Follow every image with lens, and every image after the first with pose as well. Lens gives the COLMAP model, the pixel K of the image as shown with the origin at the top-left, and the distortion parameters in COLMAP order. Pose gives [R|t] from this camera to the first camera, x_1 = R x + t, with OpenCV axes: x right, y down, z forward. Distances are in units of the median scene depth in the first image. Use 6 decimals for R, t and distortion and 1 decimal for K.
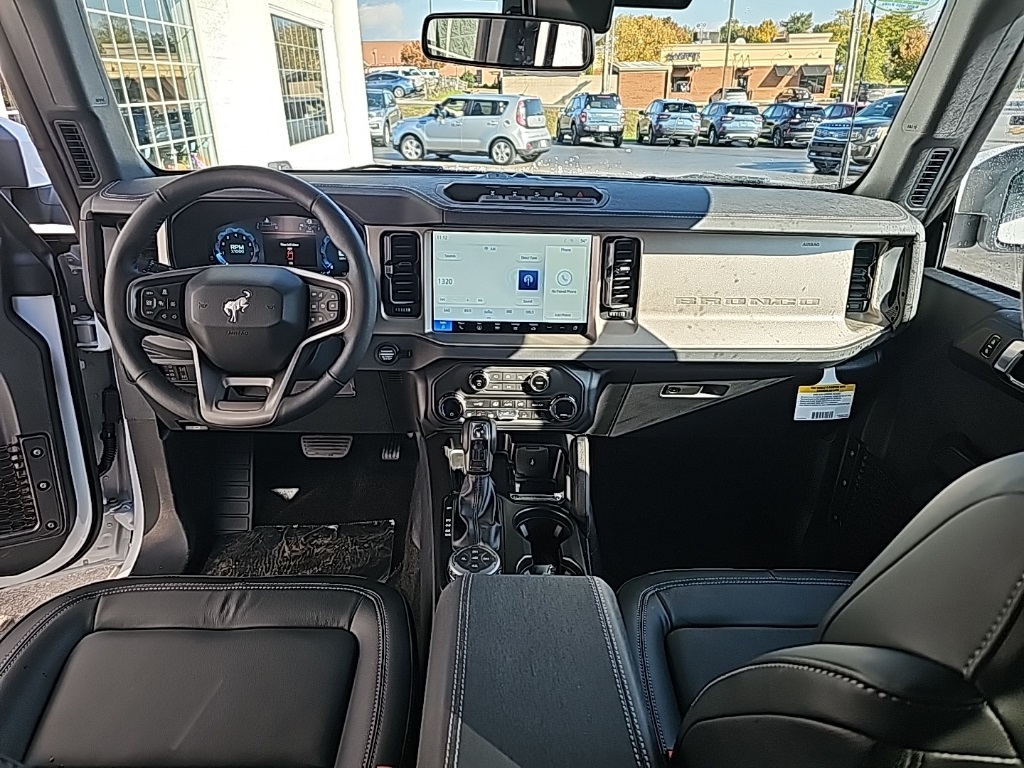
lens RADIAL K [[680.7, 0, 511.9], [0, 680.7, 377.3], [0, 0, 1]] dist [0.043413, -0.040503]
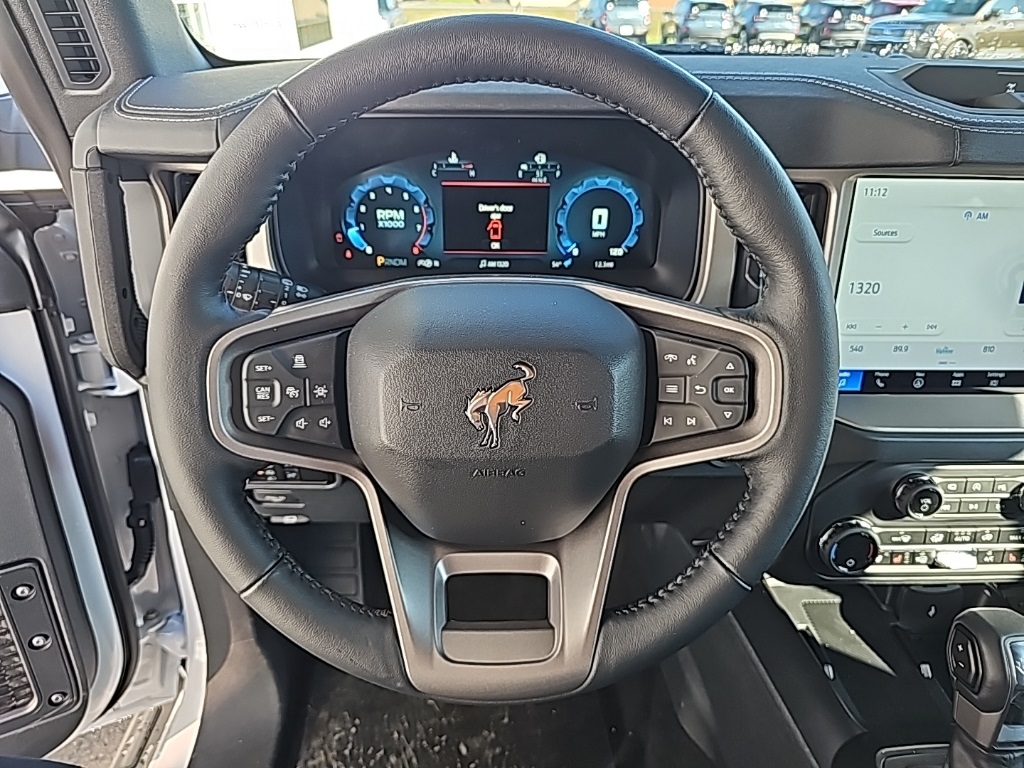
lens RADIAL K [[705.0, 0, 509.9], [0, 705.0, 363.1], [0, 0, 1]] dist [0.002157, -0.005464]
pose [[0.999841, -0.012300, -0.012947, -0.320583], [0.013373, 0.996180, 0.086299, -0.131222], [0.011836, -0.086458, 0.996185, 0.507671]]
